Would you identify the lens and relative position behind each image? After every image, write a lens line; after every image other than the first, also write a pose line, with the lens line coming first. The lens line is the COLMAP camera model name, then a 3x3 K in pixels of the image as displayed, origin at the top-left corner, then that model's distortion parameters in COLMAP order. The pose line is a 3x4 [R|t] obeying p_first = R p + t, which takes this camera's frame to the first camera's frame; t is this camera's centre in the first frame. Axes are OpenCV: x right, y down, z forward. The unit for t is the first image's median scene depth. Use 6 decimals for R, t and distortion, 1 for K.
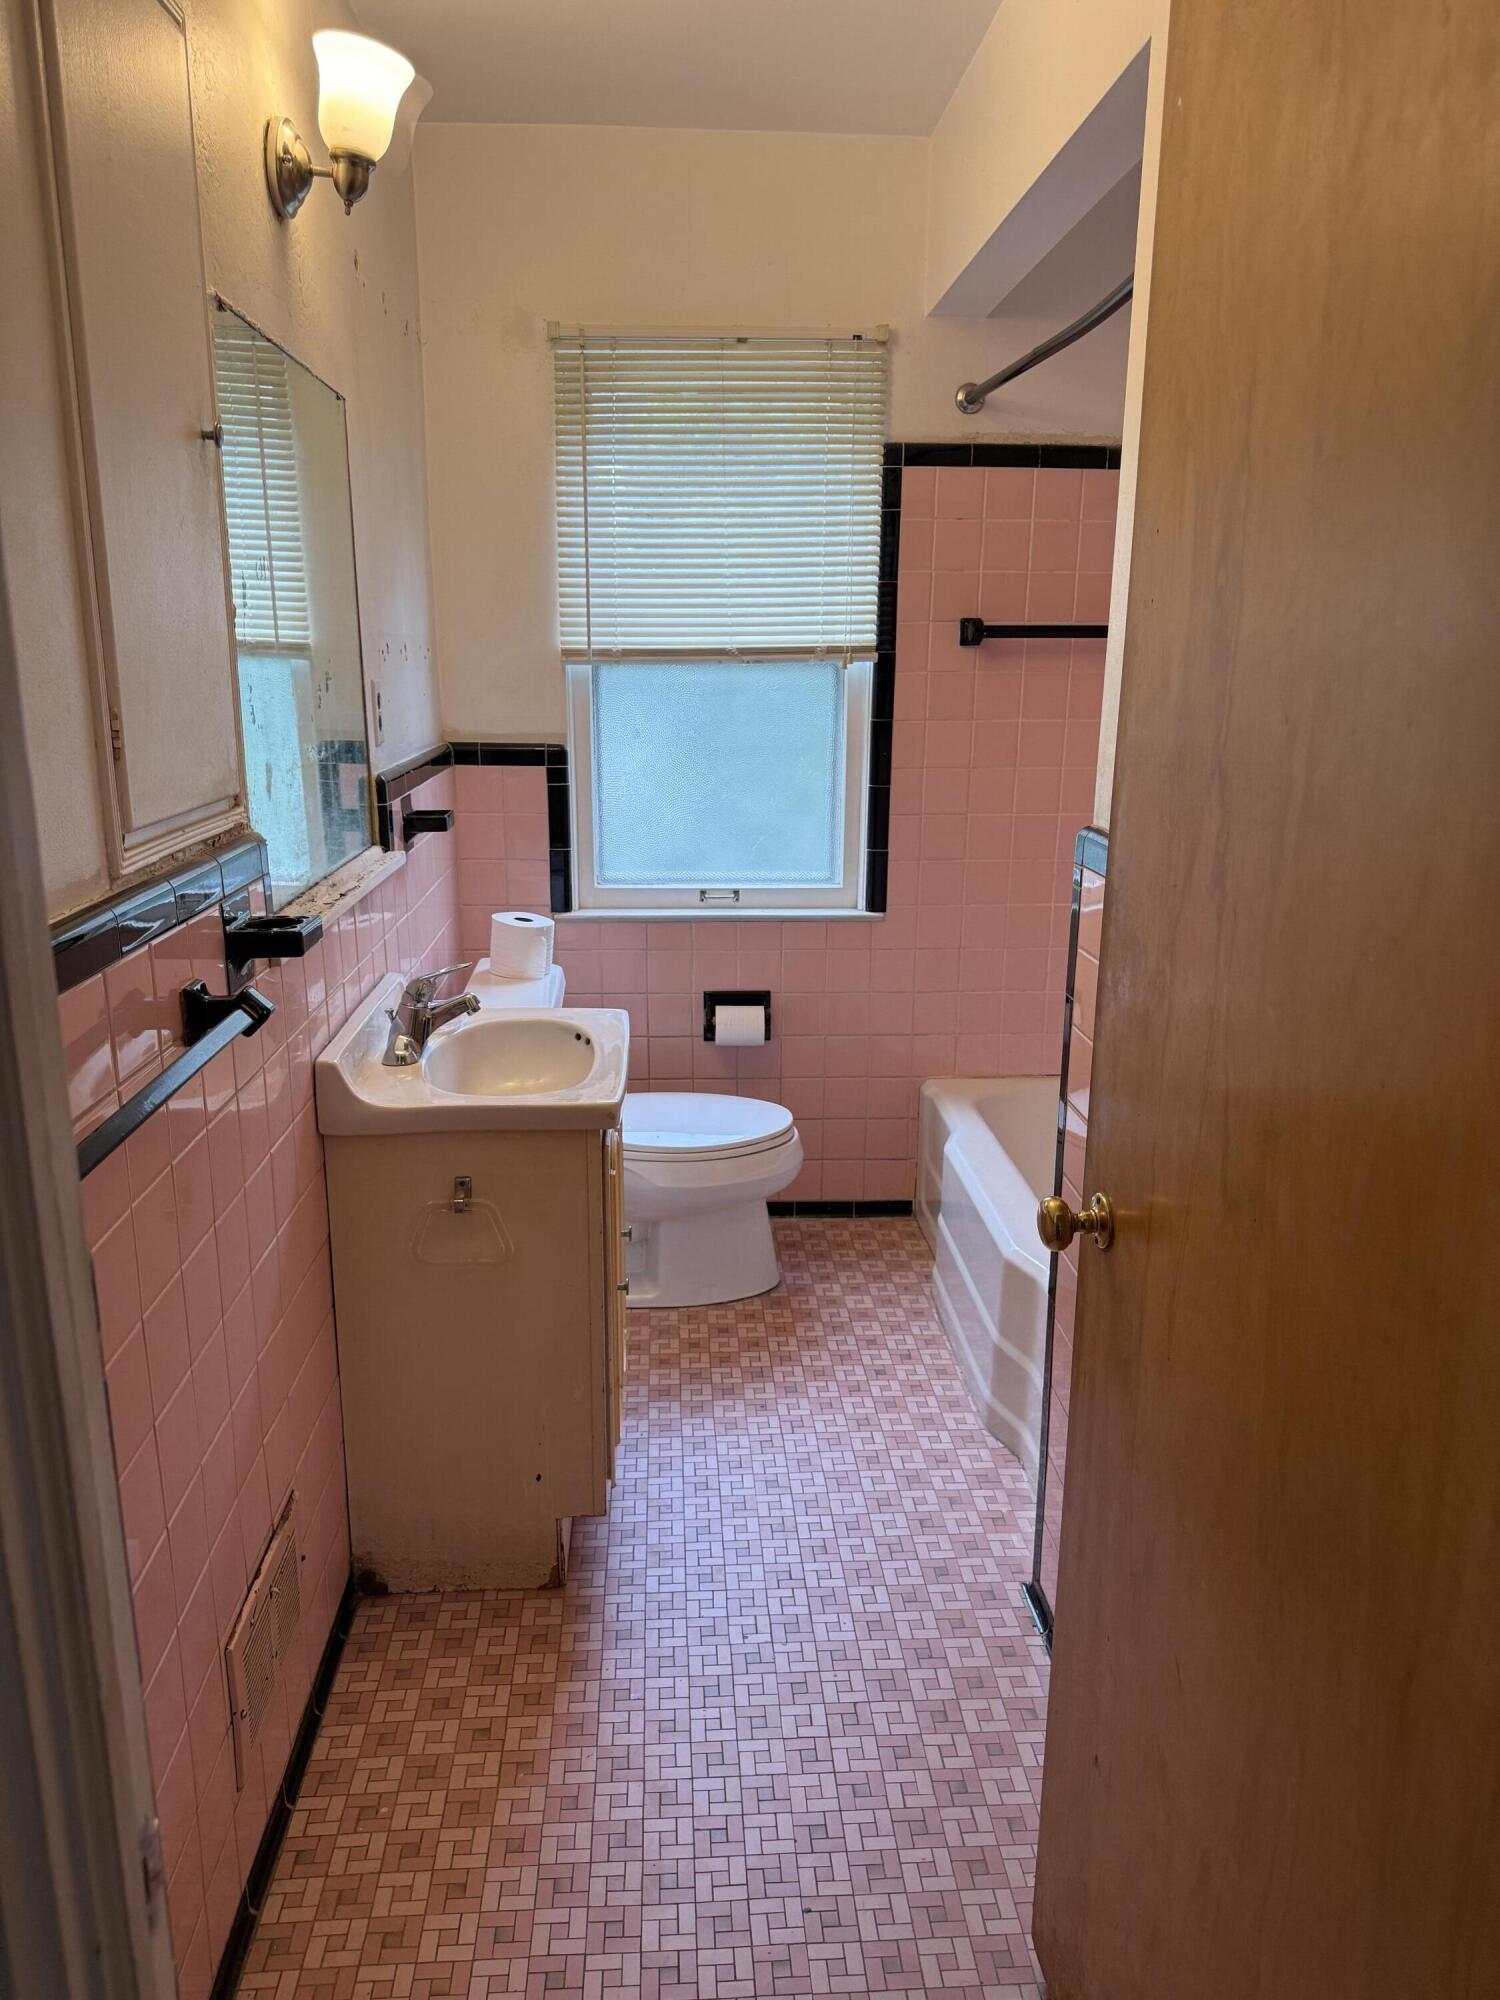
lens RADIAL K [[1395.3, 0, 756.2], [0, 1395.3, 991.7], [0, 0, 1]] dist [0.004440, -0.000272]
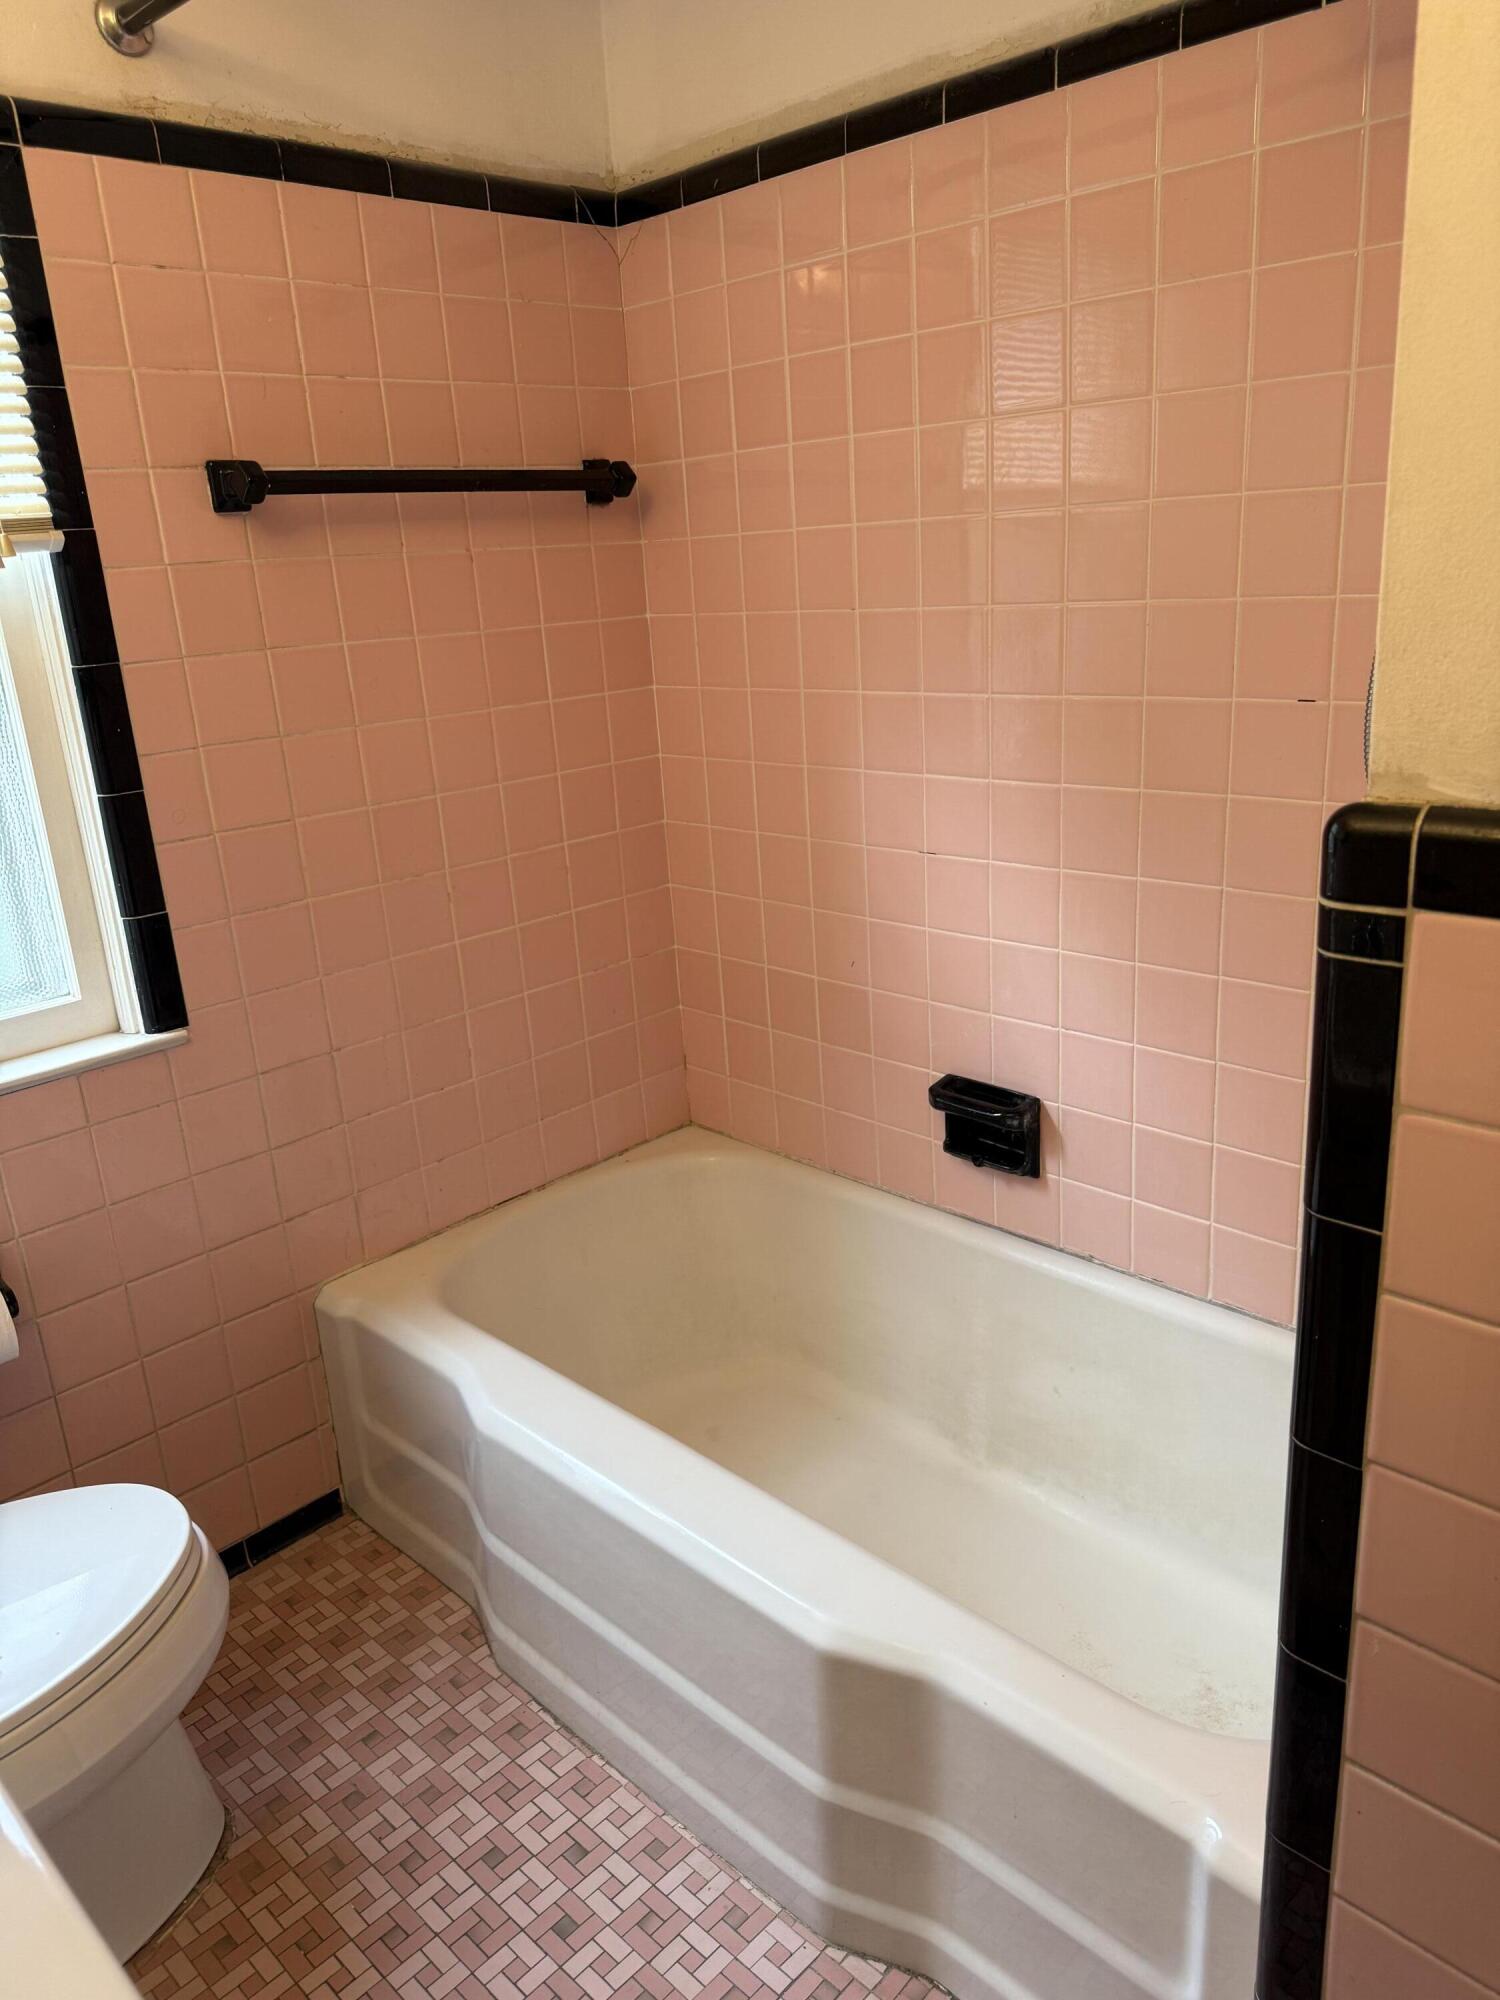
lens RADIAL K [[1395.3, 0, 756.2], [0, 1395.3, 991.7], [0, 0, 1]] dist [0.004440, -0.000272]
pose [[0.732746, -0.240516, 0.636581, -0.090237], [0.213445, 0.969482, 0.120605, -0.093092], [-0.646161, 0.047502, 0.761721, 0.480335]]
